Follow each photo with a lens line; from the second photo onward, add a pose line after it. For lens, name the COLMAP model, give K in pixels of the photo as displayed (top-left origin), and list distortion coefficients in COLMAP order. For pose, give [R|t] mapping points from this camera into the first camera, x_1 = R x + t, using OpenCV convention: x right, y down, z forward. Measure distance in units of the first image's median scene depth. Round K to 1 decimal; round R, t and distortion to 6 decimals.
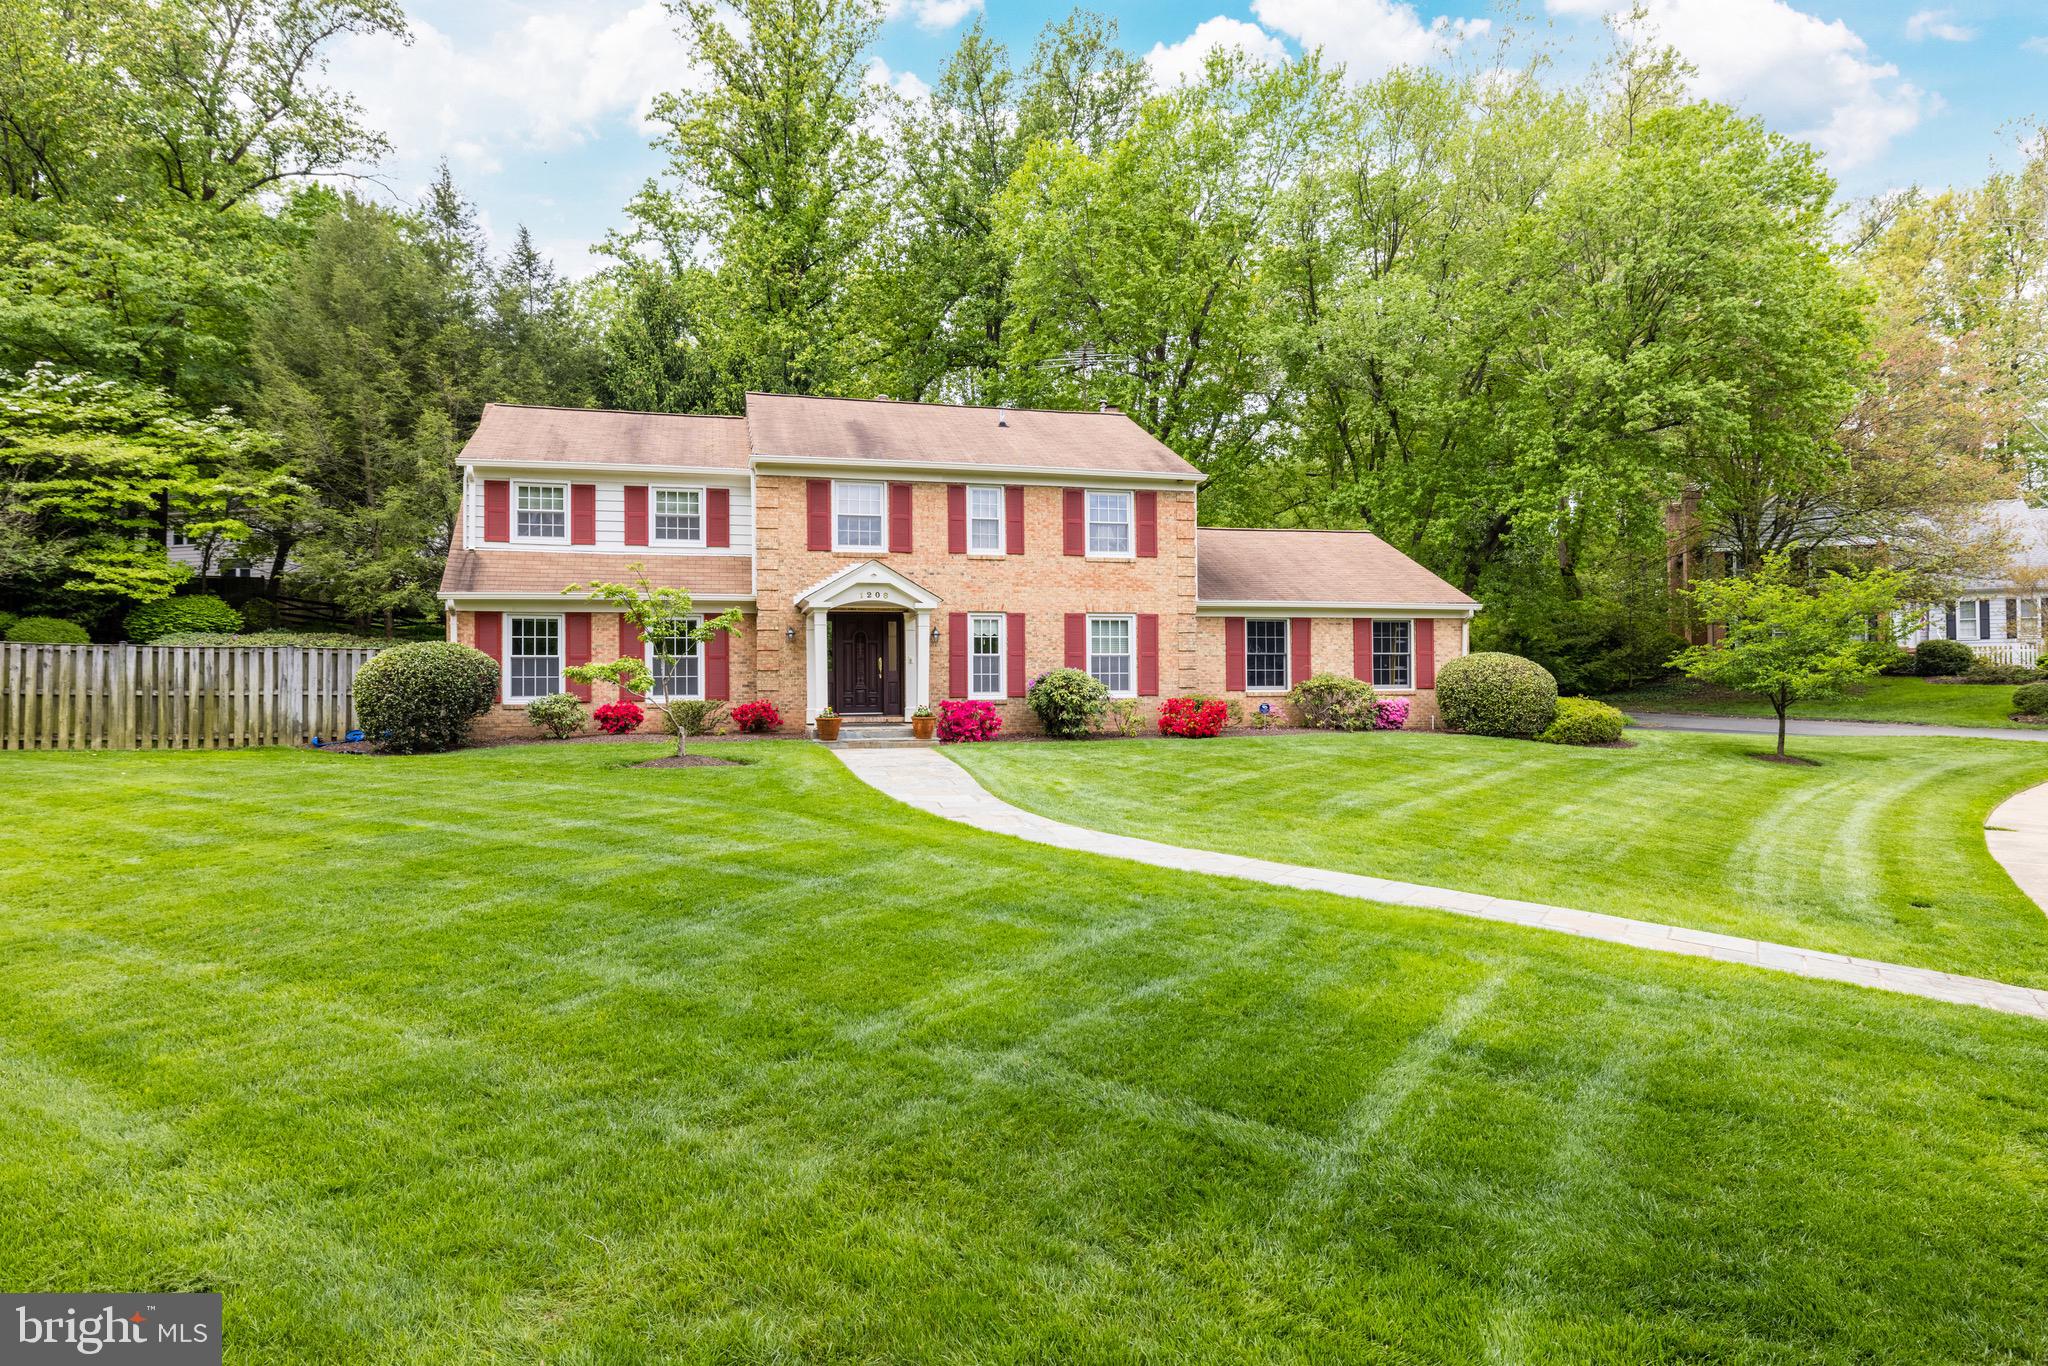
lens RADIAL K [[1149.2, 0, 1021.9], [0, 1149.2, 664.9], [0, 0, 1]] dist [0.002723, -0.001225]
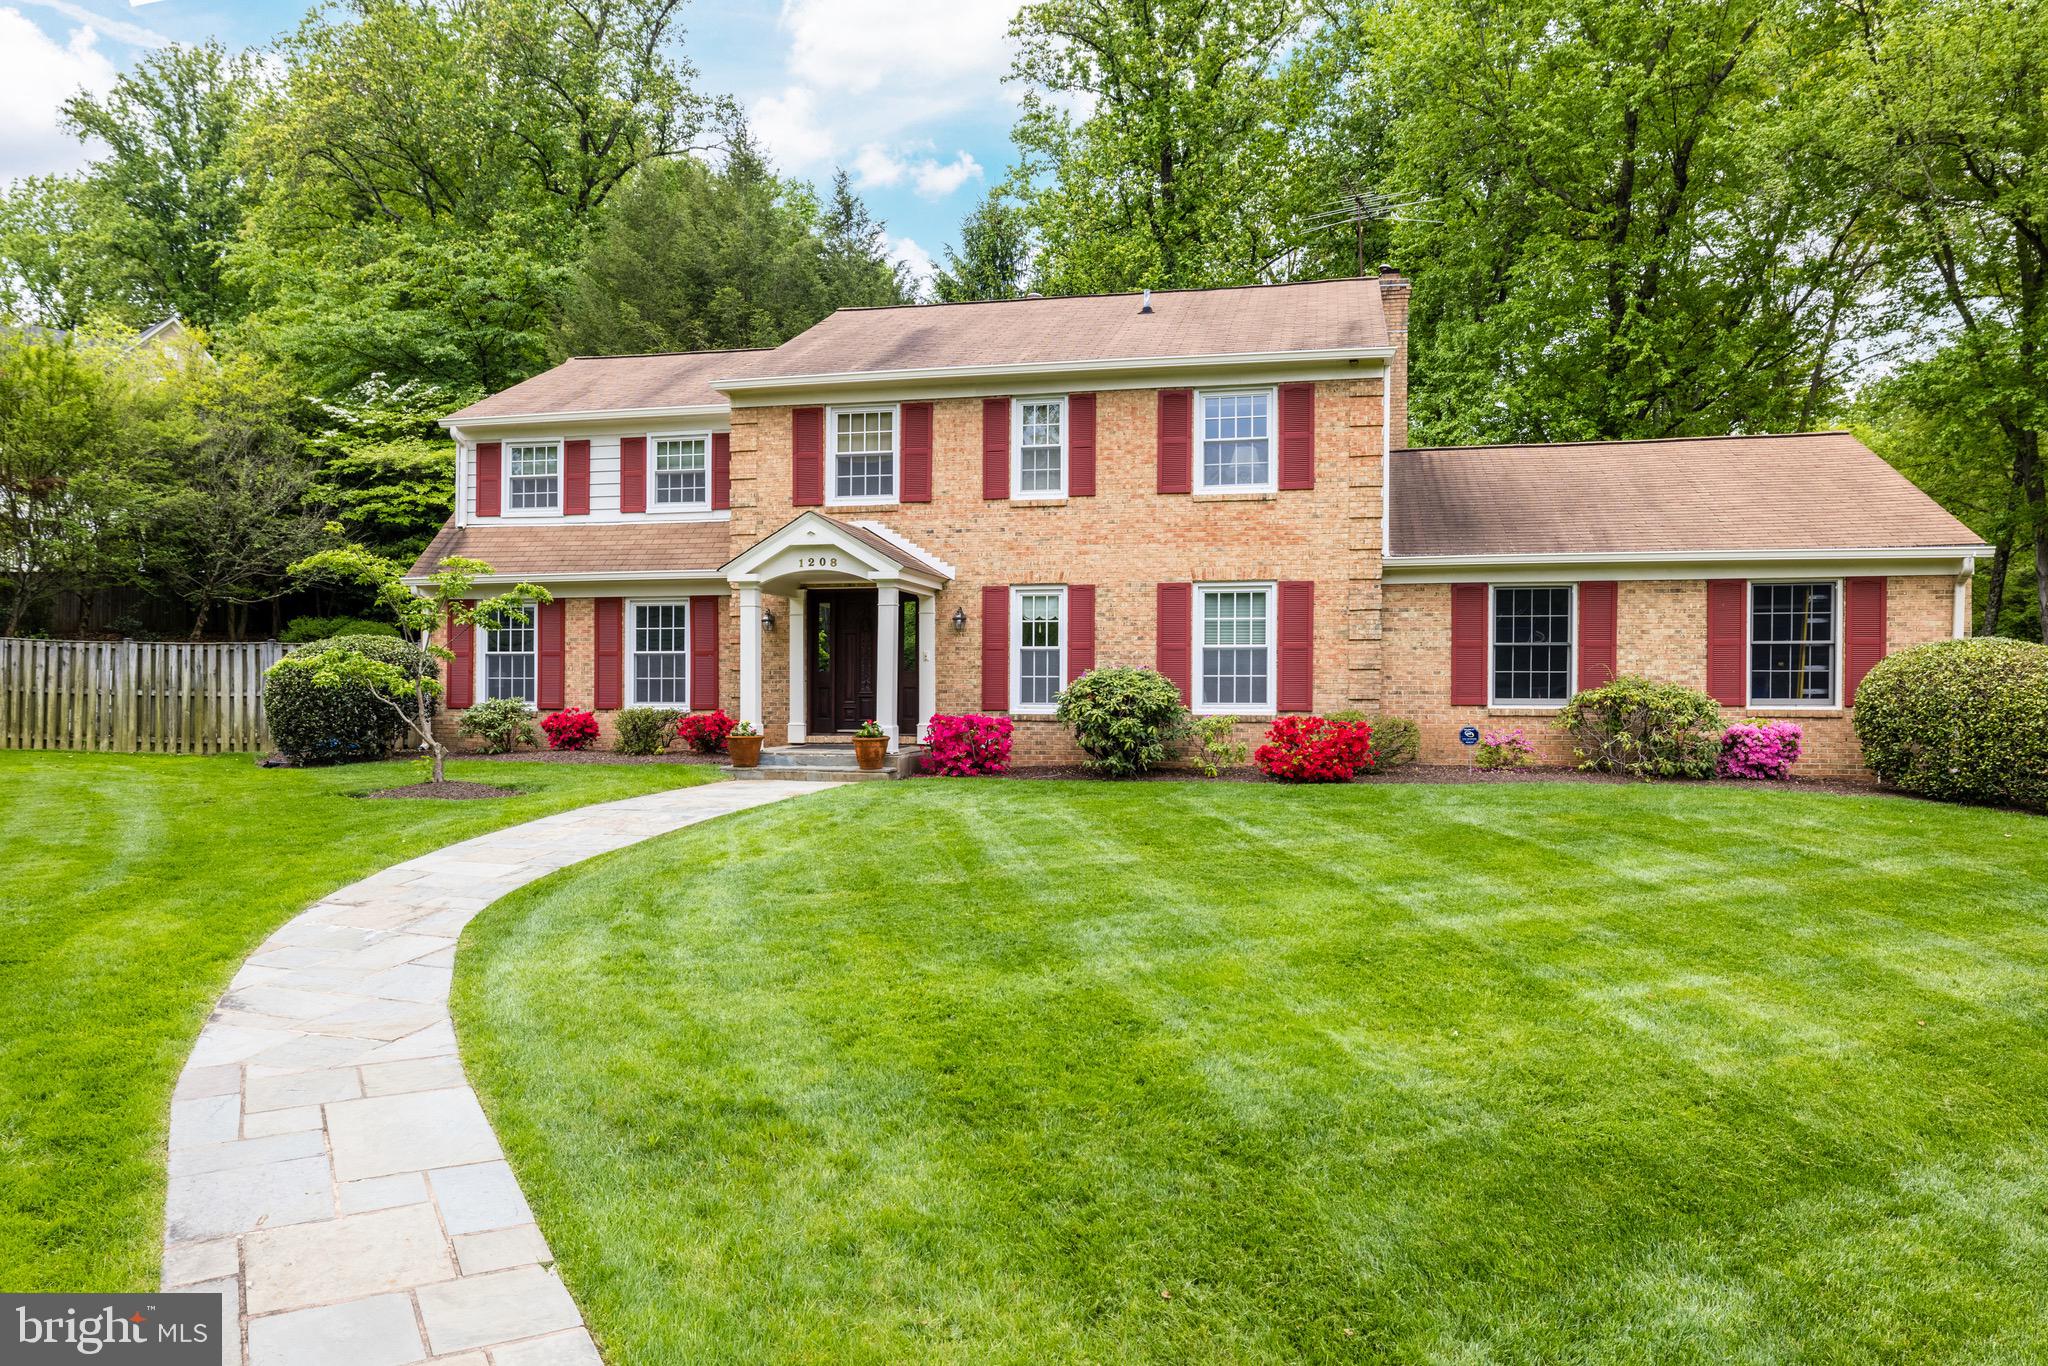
lens RADIAL K [[1338.9, 0, 1023.5], [0, 1338.9, 697.5], [0, 0, 1]] dist [-0.007528, -0.001140]
pose [[0.891181, 0.009743, -0.453544, 0.318283], [-0.001474, 0.999826, 0.018581, 0.005687], [0.453646, -0.015890, 0.891040, 0.295098]]
